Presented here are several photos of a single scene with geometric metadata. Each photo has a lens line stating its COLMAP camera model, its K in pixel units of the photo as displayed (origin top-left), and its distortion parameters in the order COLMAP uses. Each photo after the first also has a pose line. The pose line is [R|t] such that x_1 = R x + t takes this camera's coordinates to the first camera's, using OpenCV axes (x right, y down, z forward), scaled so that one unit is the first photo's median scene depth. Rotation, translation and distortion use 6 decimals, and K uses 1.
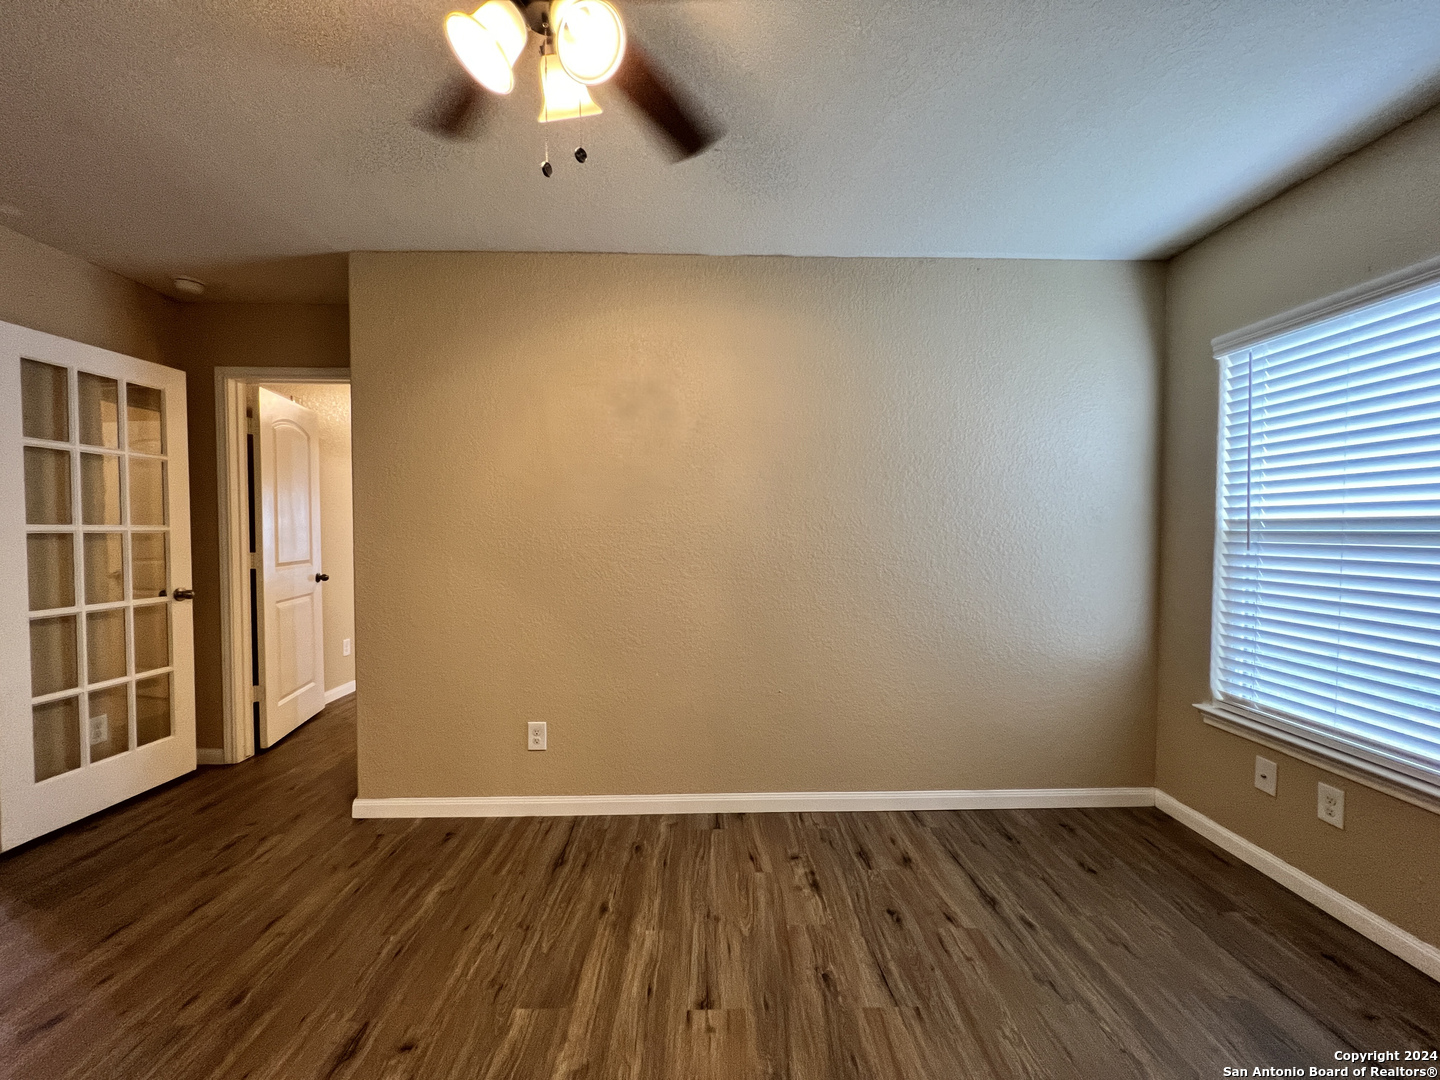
lens RADIAL K [[574.7, 0, 720.0], [0, 574.7, 540.0], [0, 0, 1]] dist [0.001638, 0.000191]
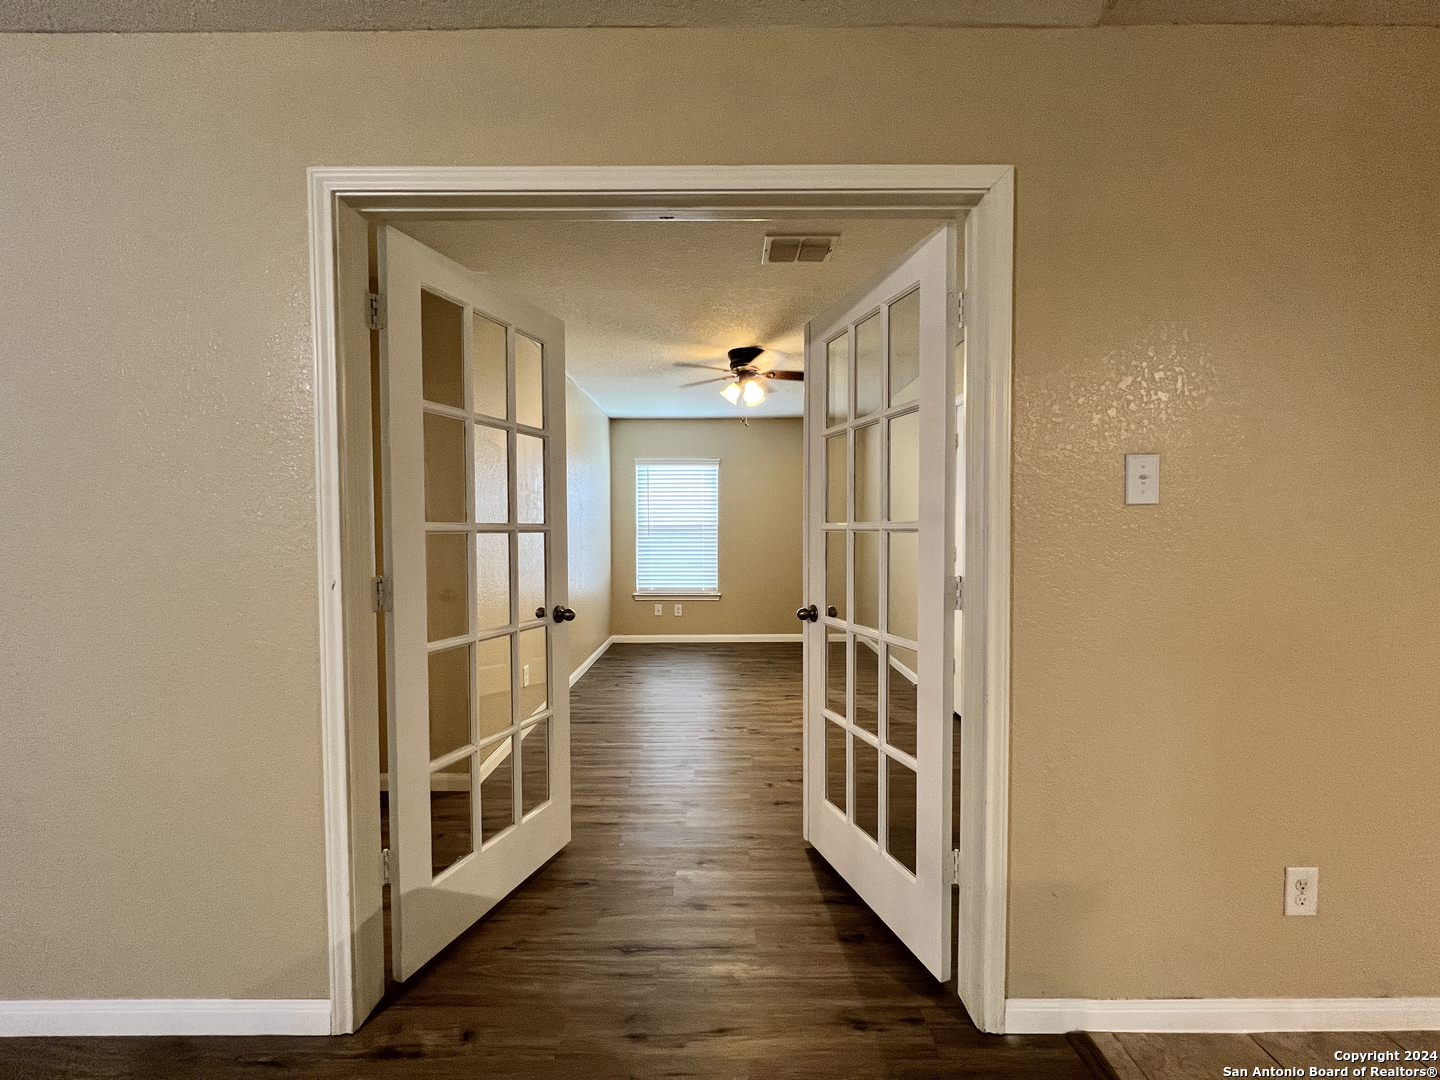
lens RADIAL K [[574.7, 0, 720.0], [0, 574.7, 540.0], [0, 0, 1]] dist [0.001638, 0.000191]
pose [[0.023317, -0.014787, 0.999619, -1.975866], [0.028310, 0.999499, 0.014125, 0.010244], [-0.999327, 0.027969, 0.023724, 0.575512]]
